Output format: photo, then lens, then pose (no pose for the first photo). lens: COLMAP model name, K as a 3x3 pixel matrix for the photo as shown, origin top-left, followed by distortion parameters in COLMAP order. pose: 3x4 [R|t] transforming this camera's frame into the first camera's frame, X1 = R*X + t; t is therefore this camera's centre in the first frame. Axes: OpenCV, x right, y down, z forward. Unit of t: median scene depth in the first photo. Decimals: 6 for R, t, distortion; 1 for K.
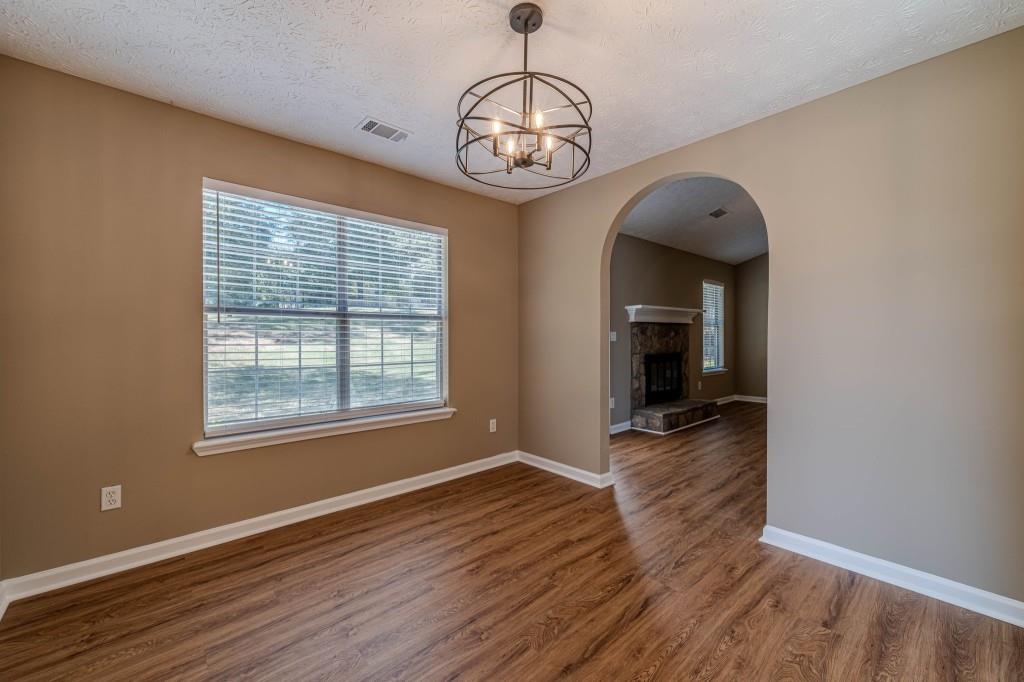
lens RADIAL K [[408.2, 0, 513.9], [0, 408.2, 337.4], [0, 0, 1]] dist [0.008347, -0.000823]
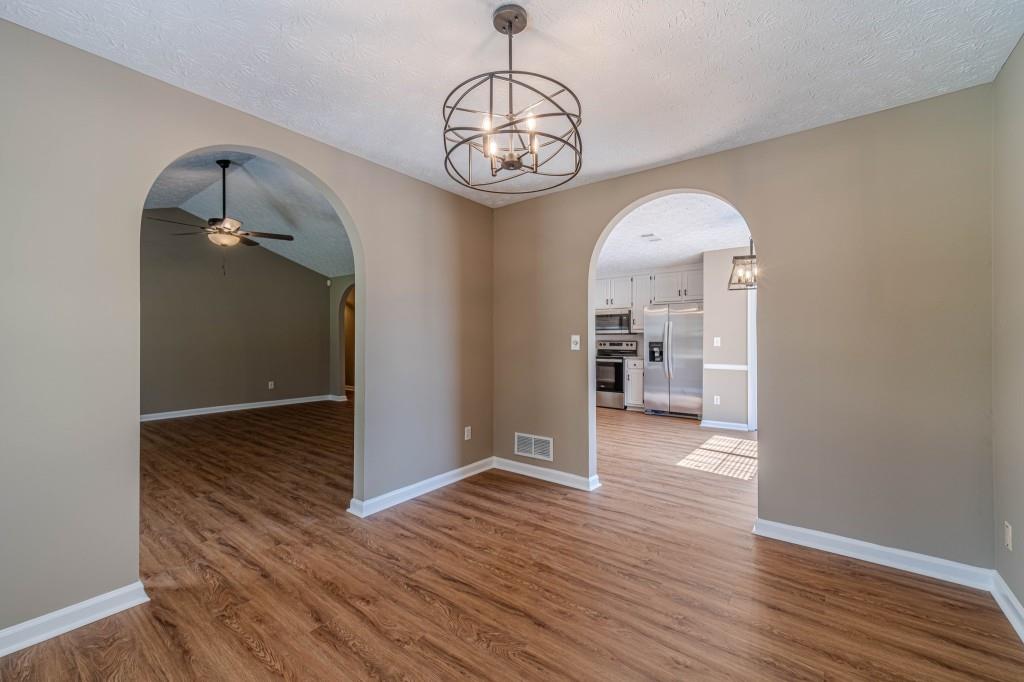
lens RADIAL K [[408.2, 0, 512.1], [0, 408.2, 340.8], [0, 0, 1]] dist [0.008347, -0.000823]
pose [[-0.168414, 0.001690, 0.985715, -0.647384], [0.004522, 0.999989, -0.000942, -0.003212], [-0.985706, 0.004299, -0.168420, 0.811821]]
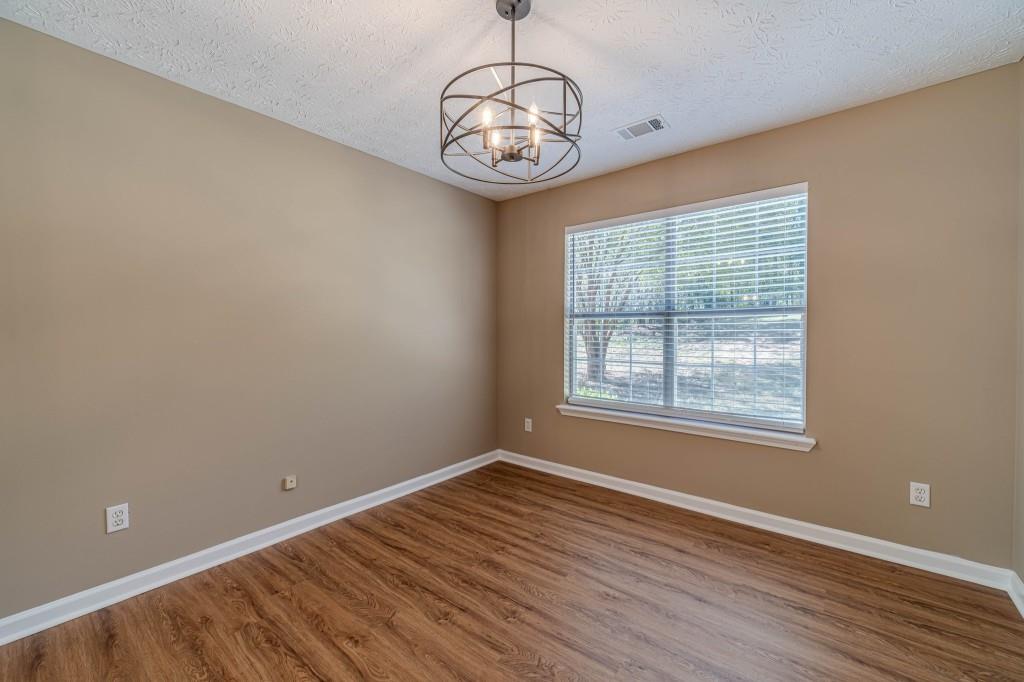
lens RADIAL K [[408.2, 0, 520.9], [0, 408.2, 341.2], [0, 0, 1]] dist [0.008347, -0.000823]
pose [[0.170557, 0.016128, -0.985216, 0.675629], [-0.004040, 0.999869, 0.015668, -0.001986], [0.985340, 0.001308, 0.170599, 0.595693]]
